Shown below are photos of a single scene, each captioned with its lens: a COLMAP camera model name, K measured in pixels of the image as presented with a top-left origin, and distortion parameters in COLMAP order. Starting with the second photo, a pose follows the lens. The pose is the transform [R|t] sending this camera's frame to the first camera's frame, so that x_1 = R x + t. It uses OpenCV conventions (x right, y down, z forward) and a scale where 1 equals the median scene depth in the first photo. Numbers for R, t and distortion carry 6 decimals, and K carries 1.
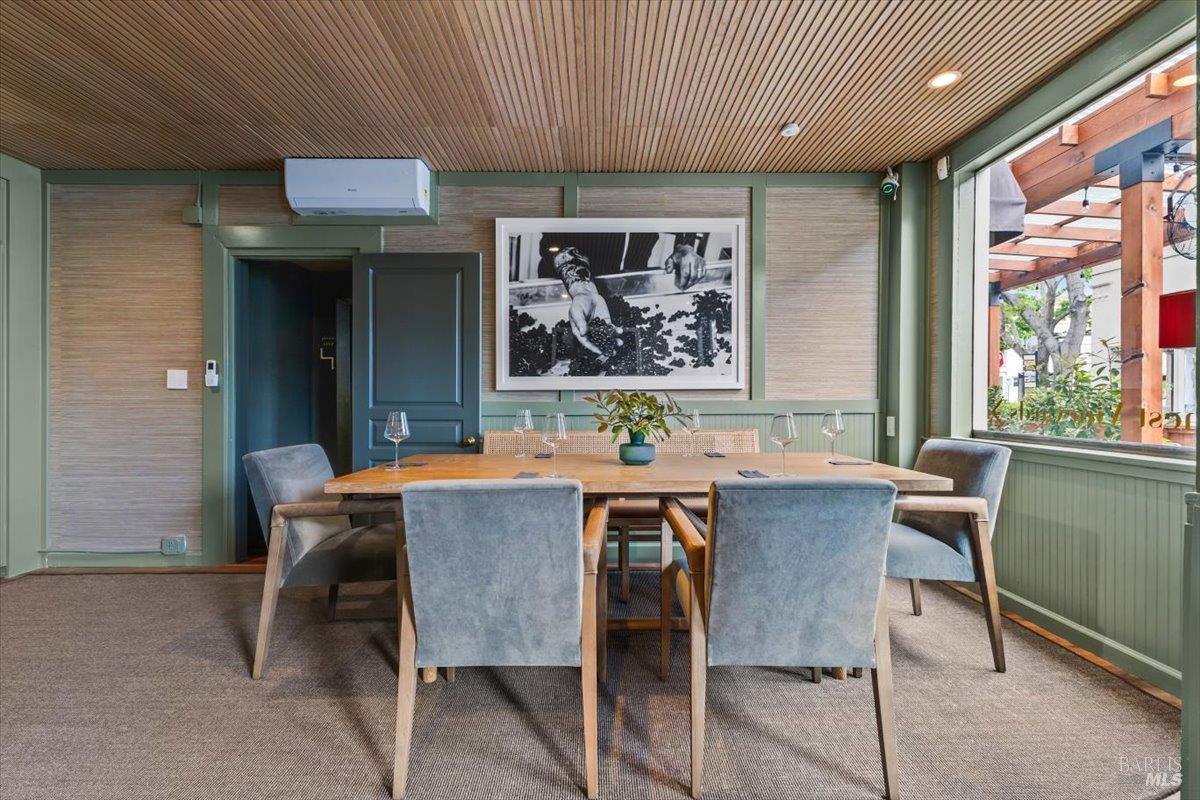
lens RADIAL K [[521.7, 0, 599.8], [0, 521.7, 397.5], [0, 0, 1]] dist [0.012539, -0.000173]
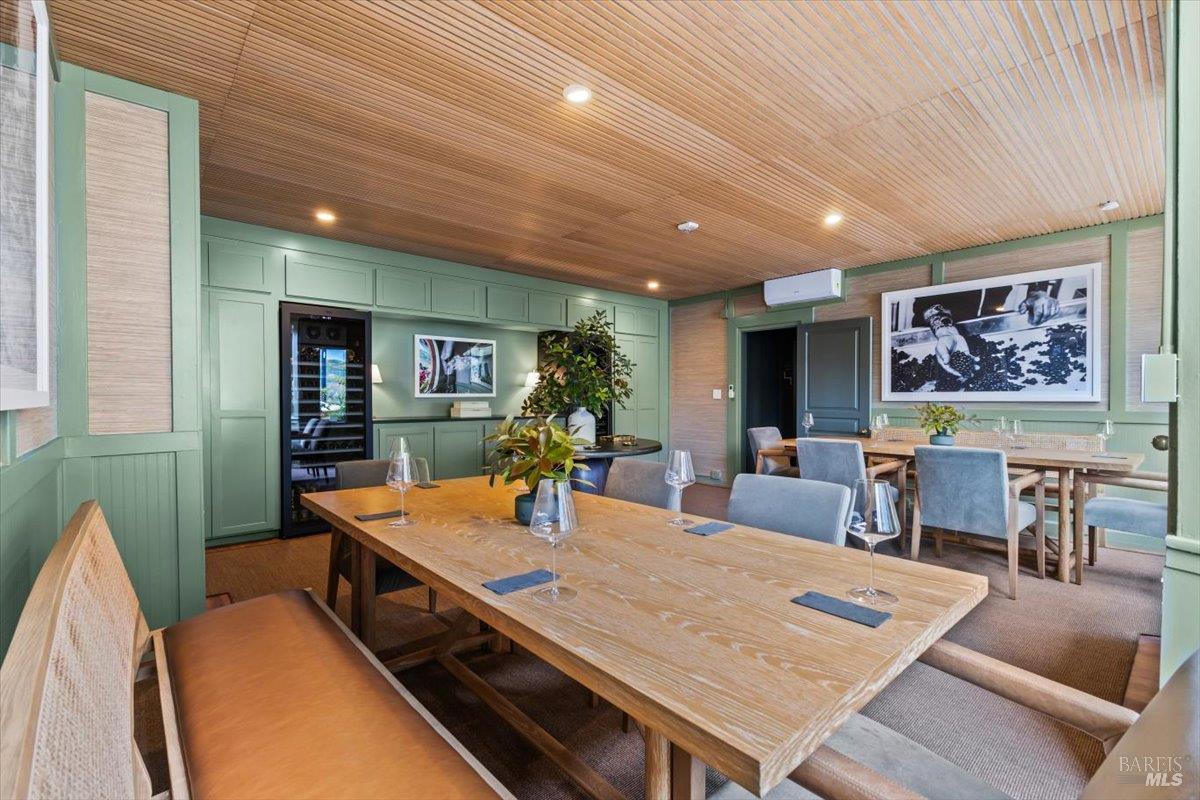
lens RADIAL K [[521.7, 0, 599.8], [0, 521.7, 397.5], [0, 0, 1]] dist [0.012539, -0.000173]
pose [[0.657545, 0.003529, -0.753407, 0.435816], [-0.001509, 0.999993, 0.003366, -0.028516], [0.753414, -0.001076, 0.657546, -0.693710]]
